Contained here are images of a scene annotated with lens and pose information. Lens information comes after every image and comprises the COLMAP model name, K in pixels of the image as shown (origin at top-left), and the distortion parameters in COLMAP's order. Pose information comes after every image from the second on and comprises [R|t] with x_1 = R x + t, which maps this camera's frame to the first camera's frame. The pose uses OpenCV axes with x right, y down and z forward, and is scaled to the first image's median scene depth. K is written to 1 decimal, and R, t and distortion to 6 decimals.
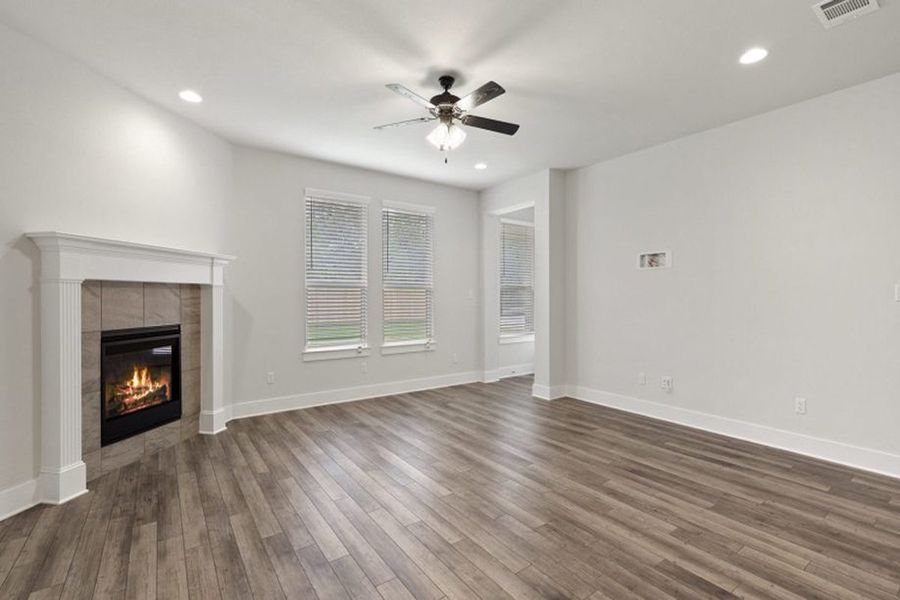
lens RADIAL K [[408.6, 0, 453.1], [0, 408.6, 301.4], [0, 0, 1]] dist [-0.007871, 0.004300]
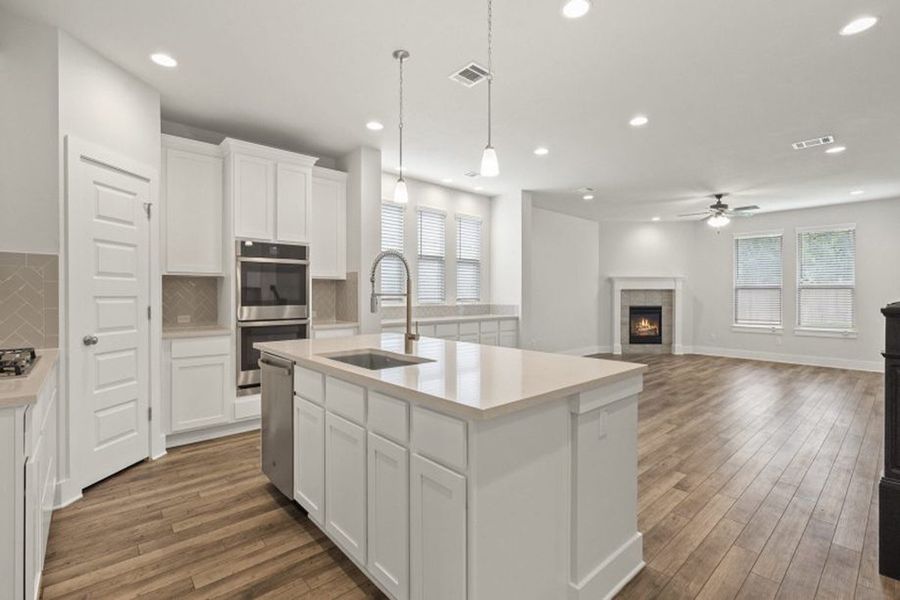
lens RADIAL K [[408.6, 0, 449.9], [0, 408.6, 294.7], [0, 0, 1]] dist [-0.007871, 0.004300]
pose [[0.106332, 0.002151, -0.994328, 1.924453], [-0.013250, 0.999912, 0.000746, 0.004249], [0.994242, 0.013095, 0.106351, -0.630547]]
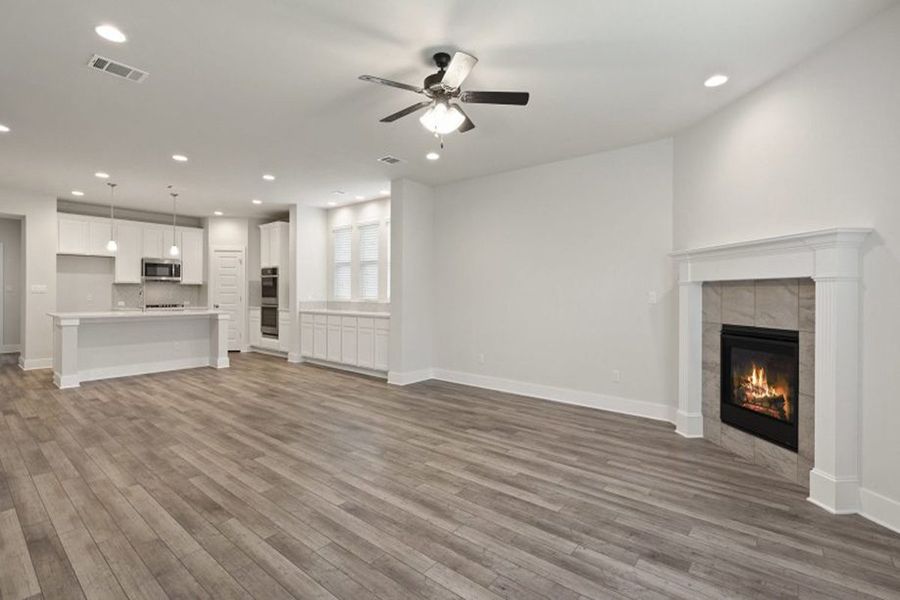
lens RADIAL K [[412.2, 0, 449.4], [0, 412.2, 293.7], [0, 0, 1]] dist [-0.004885, 0.003049]
pose [[-0.965485, -0.004381, -0.260421, 0.201305], [-0.007930, 0.999889, 0.012578, -0.022663], [0.260337, 0.014209, -0.965413, 1.839373]]
